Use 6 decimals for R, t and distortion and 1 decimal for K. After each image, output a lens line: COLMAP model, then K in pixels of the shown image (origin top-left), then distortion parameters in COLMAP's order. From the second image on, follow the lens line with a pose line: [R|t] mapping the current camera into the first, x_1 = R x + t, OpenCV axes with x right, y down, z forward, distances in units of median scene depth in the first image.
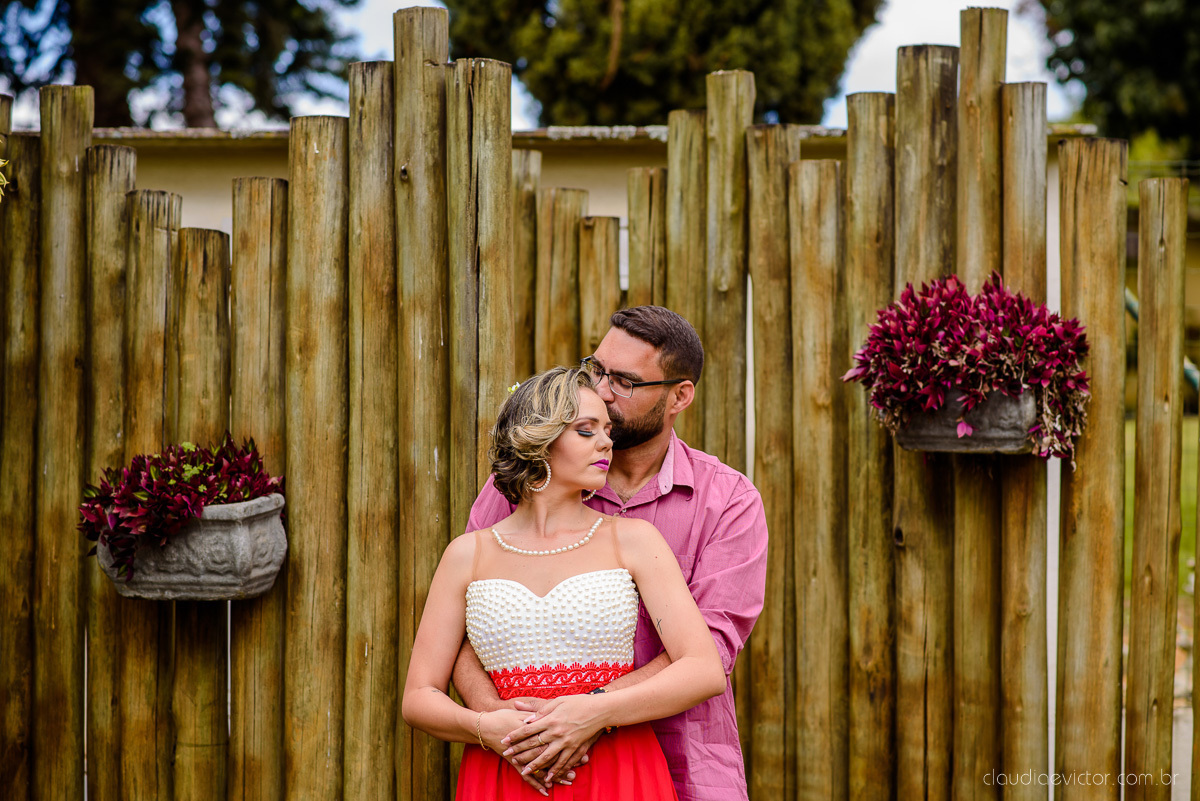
lens RADIAL K [[3046.6, 0, 598.8], [0, 3046.6, 399.6], [0, 0, 1]] dist [0.046871, 0.000000]
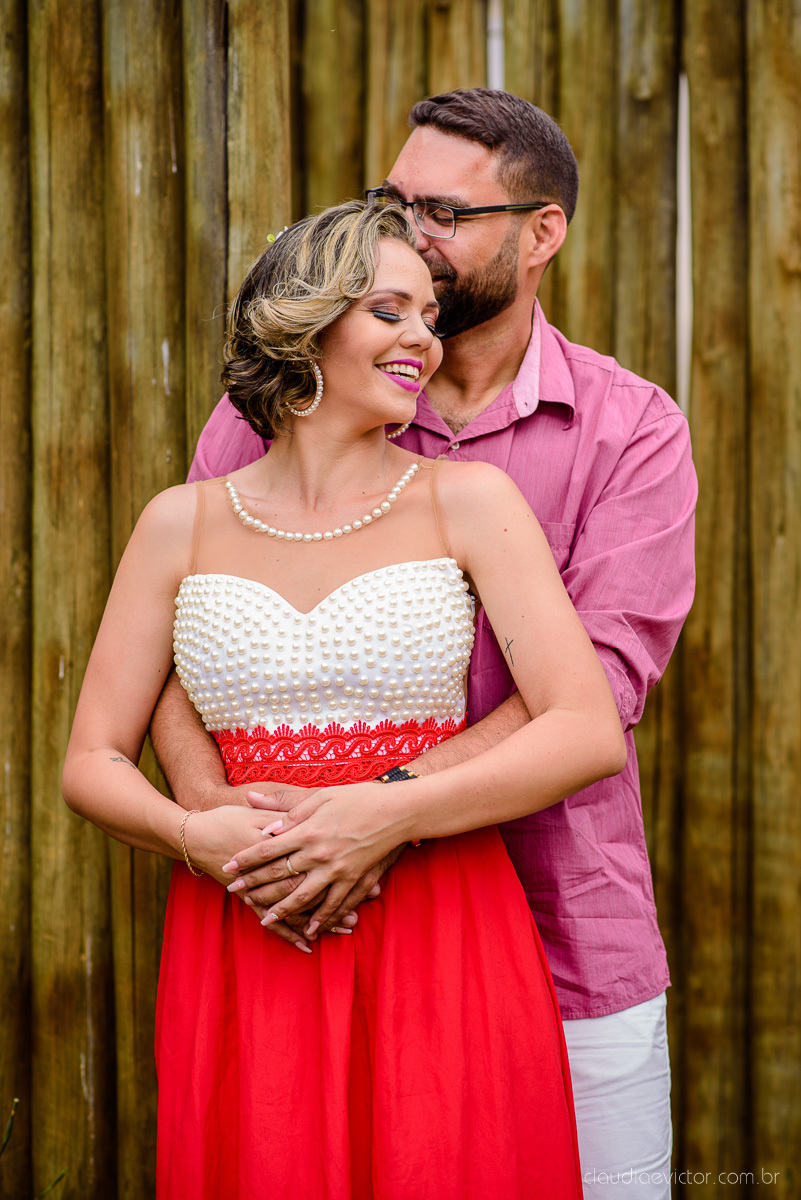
lens RADIAL K [[3046.6, 0, 400.1], [0, 3046.6, 605.5], [0, 0, 1]] dist [0.046871, 0.000000]
pose [[0.998917, -0.003029, -0.046419, 0.021588], [0.007705, 0.994868, 0.100892, 0.007186], [0.045875, -0.101140, 0.993814, 0.384030]]
